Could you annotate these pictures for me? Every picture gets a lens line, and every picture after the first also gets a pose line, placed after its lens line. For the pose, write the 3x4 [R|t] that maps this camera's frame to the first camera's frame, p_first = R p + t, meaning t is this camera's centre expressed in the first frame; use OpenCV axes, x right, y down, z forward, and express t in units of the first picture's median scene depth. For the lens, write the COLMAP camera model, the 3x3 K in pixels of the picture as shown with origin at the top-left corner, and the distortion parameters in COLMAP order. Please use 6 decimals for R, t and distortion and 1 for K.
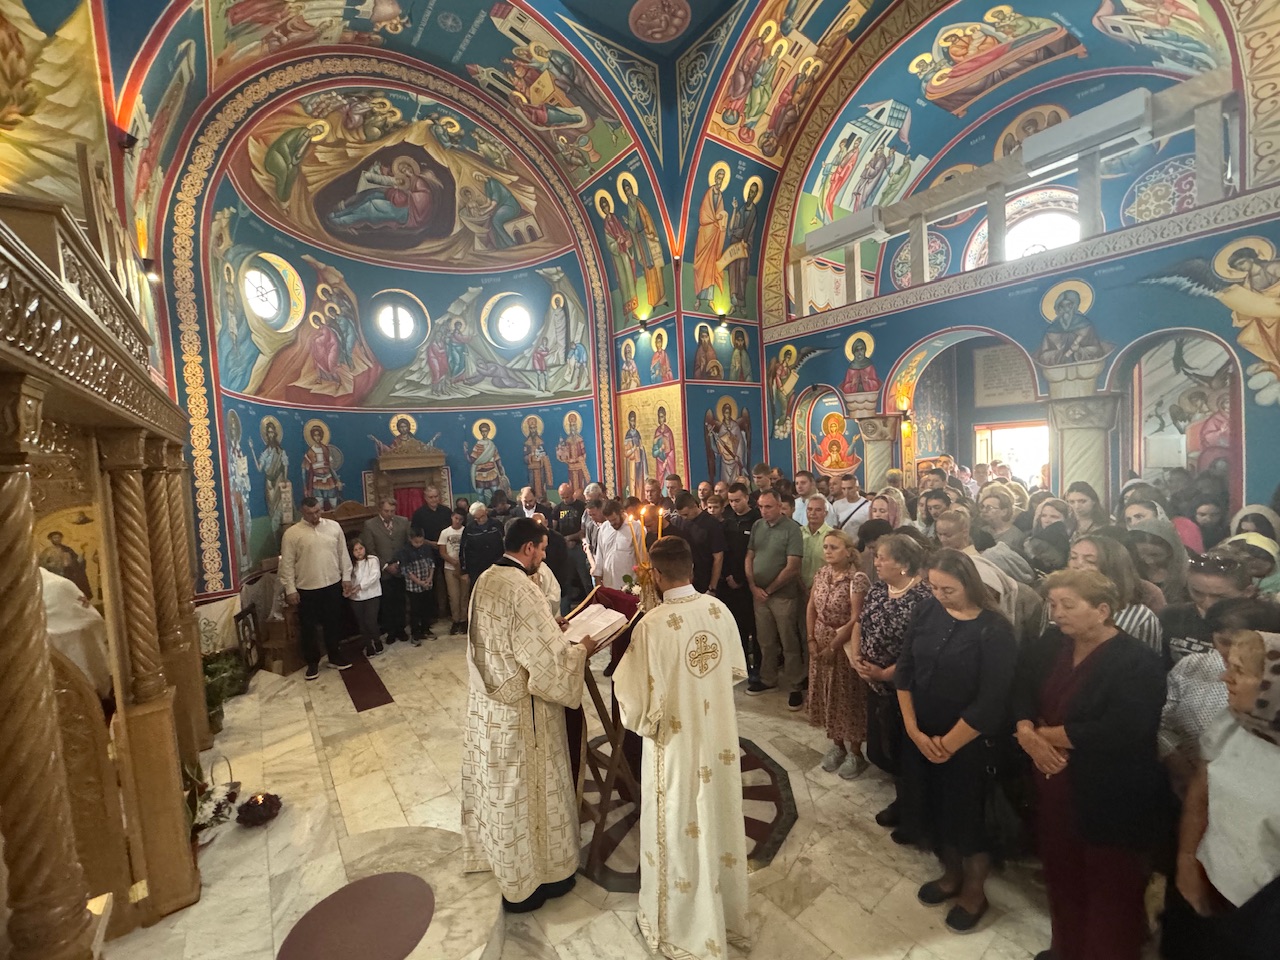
lens RADIAL K [[515.0, 0, 640.8], [0, 515.0, 480.6], [0, 0, 1]] dist [-0.003236, 0.000439]
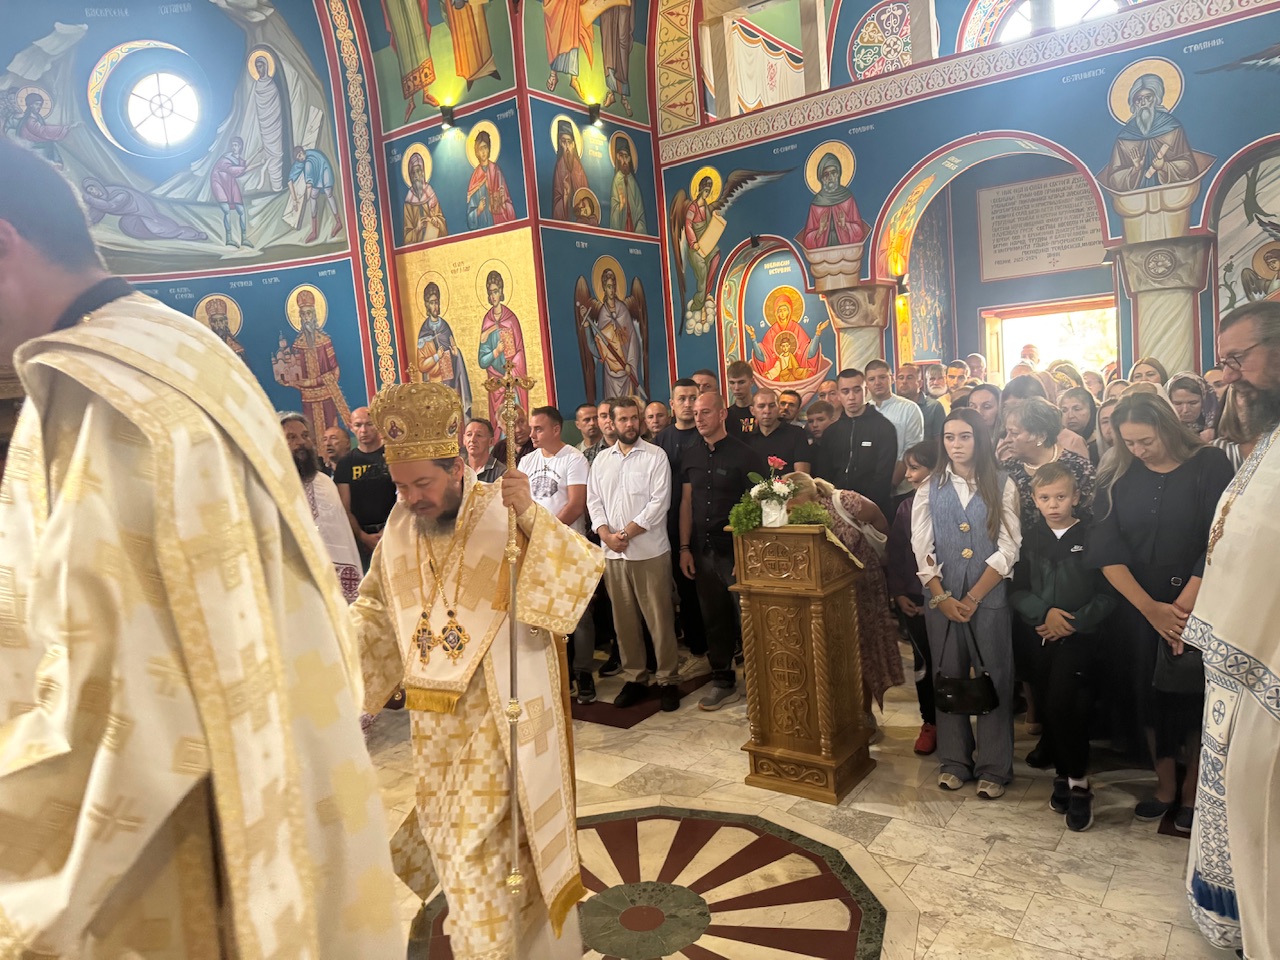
lens RADIAL K [[899.3, 0, 632.6], [0, 899.3, 482.9], [0, 0, 1]] dist [0.031832, -0.038539]
pose [[0.957311, -0.051215, 0.284485, -0.098054], [0.045258, 0.998597, 0.027479, 0.057855], [-0.285494, -0.013431, 0.958287, 0.051302]]
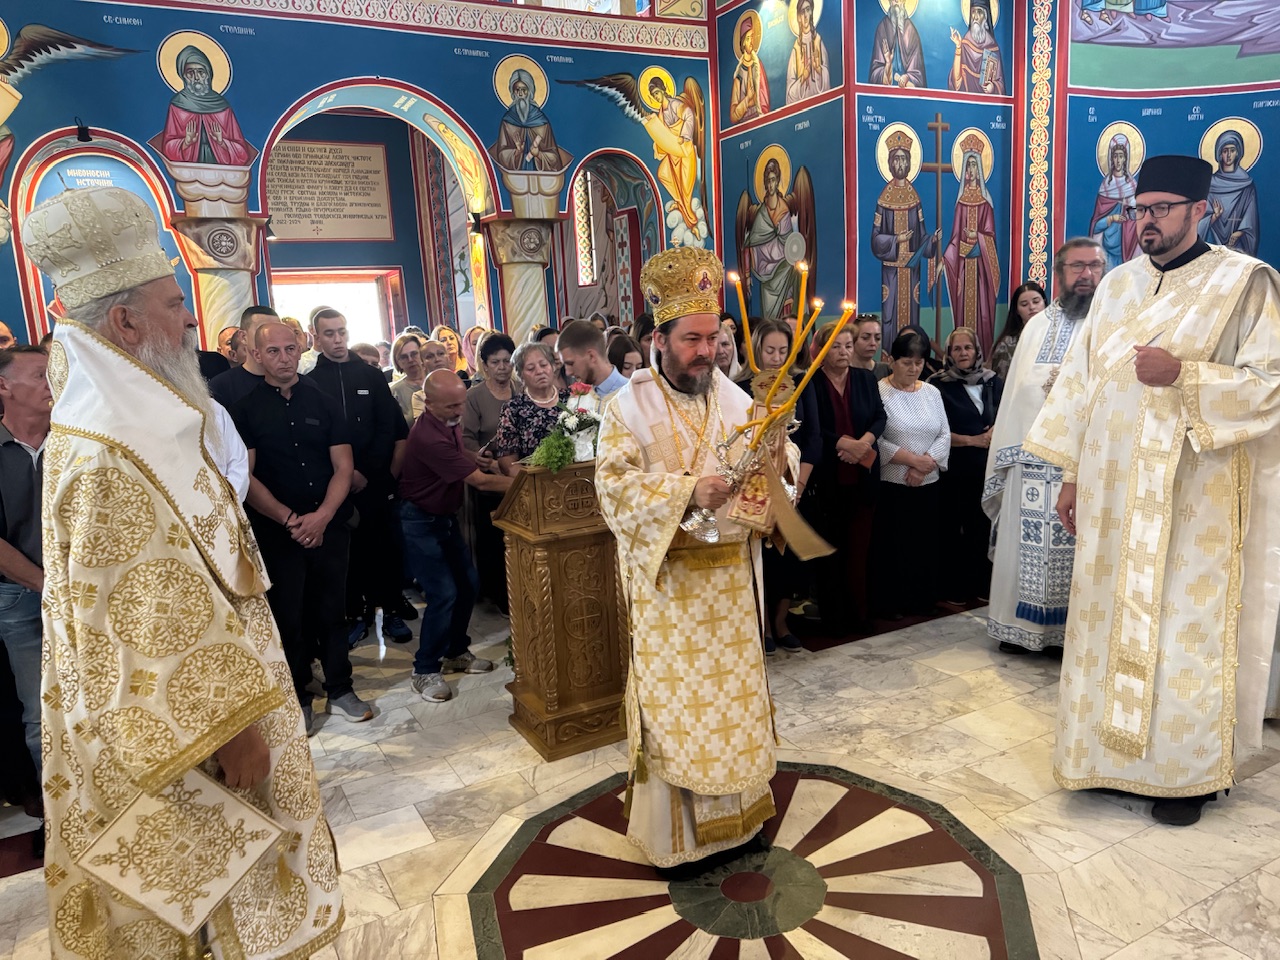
lens RADIAL K [[899.3, 0, 643.7], [0, 899.3, 487.4], [0, 0, 1]] dist [0.031832, -0.038539]
pose [[0.172842, -0.131857, 0.976084, -0.331917], [0.100106, 0.988219, 0.115770, 0.063933], [-0.979849, 0.077702, 0.184006, 0.418160]]
